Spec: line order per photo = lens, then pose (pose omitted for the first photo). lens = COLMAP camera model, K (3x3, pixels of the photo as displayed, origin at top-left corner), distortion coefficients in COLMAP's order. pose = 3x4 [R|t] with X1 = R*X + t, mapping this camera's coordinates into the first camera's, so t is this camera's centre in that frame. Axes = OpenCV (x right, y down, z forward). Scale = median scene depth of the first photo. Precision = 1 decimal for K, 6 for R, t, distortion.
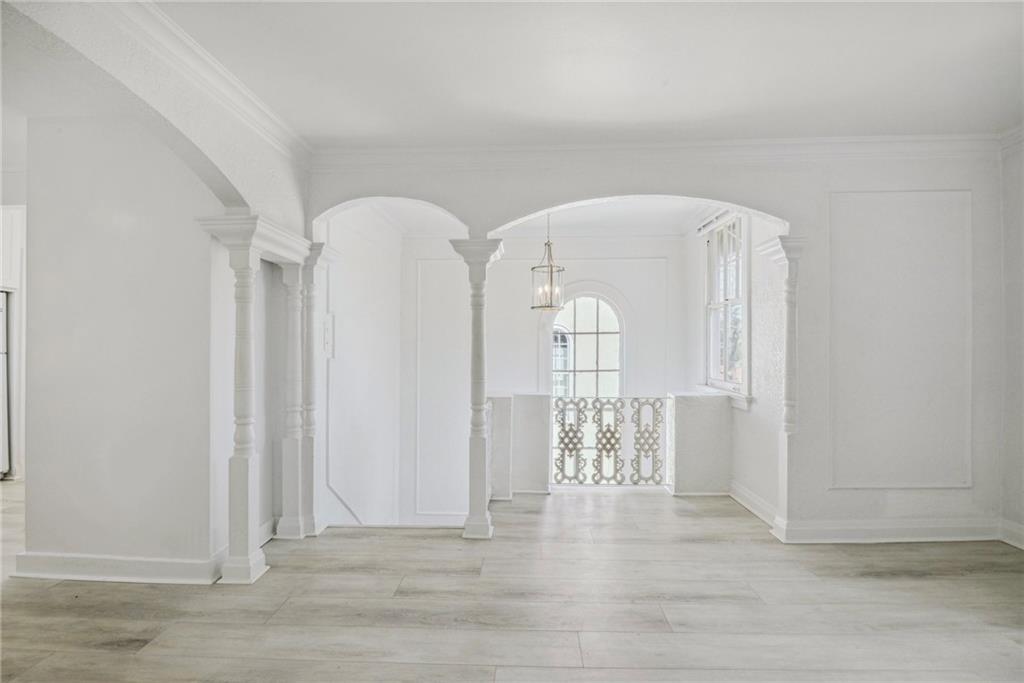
lens RADIAL K [[485.2, 0, 513.5], [0, 485.2, 347.0], [0, 0, 1]] dist [-0.001172, -0.000253]
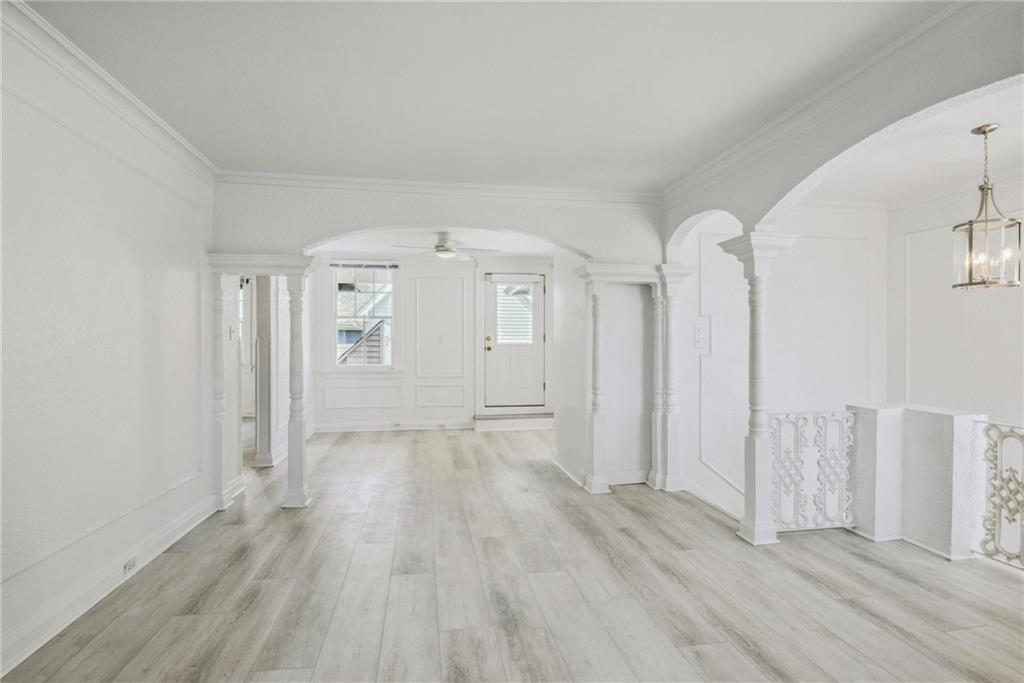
lens RADIAL K [[493.0, 0, 501.4], [0, 493.0, 343.0], [0, 0, 1]] dist [-0.000478, -0.000248]
pose [[0.199365, -0.004878, -0.979913, 0.735481], [0.003233, 0.999985, -0.004320, -0.000798], [0.979920, -0.002307, 0.199378, 0.289534]]
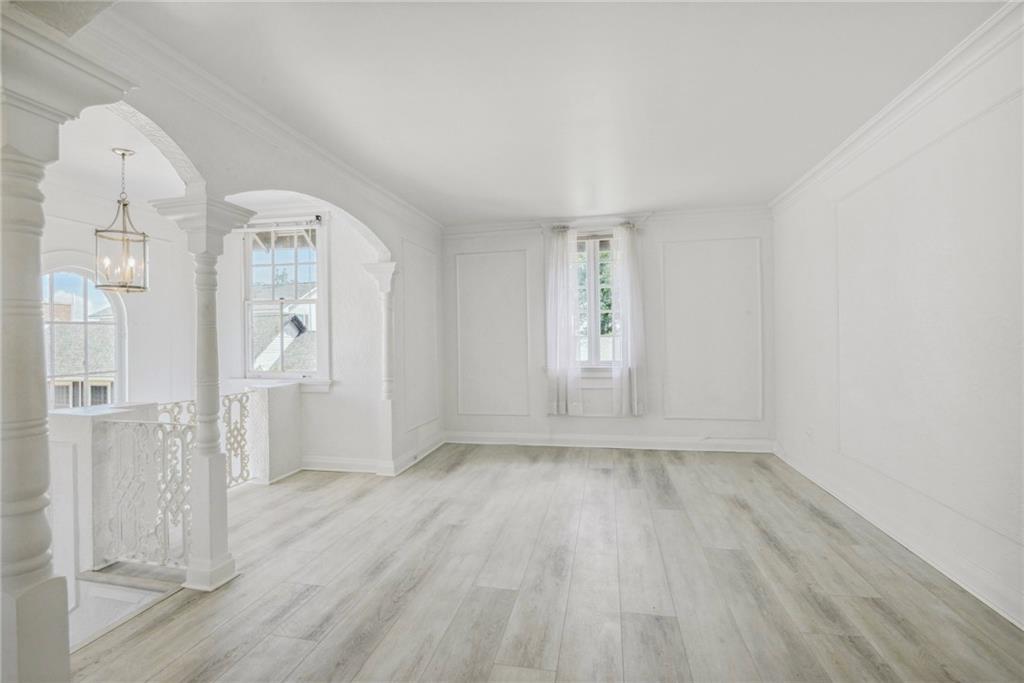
lens RADIAL K [[493.0, 0, 501.4], [0, 493.0, 343.0], [0, 0, 1]] dist [-0.000478, -0.000248]
pose [[0.167138, -0.004721, 0.985922, -0.715823], [0.008214, 0.999960, 0.003396, 0.006873], [-0.985899, 0.007531, 0.167170, 0.385595]]
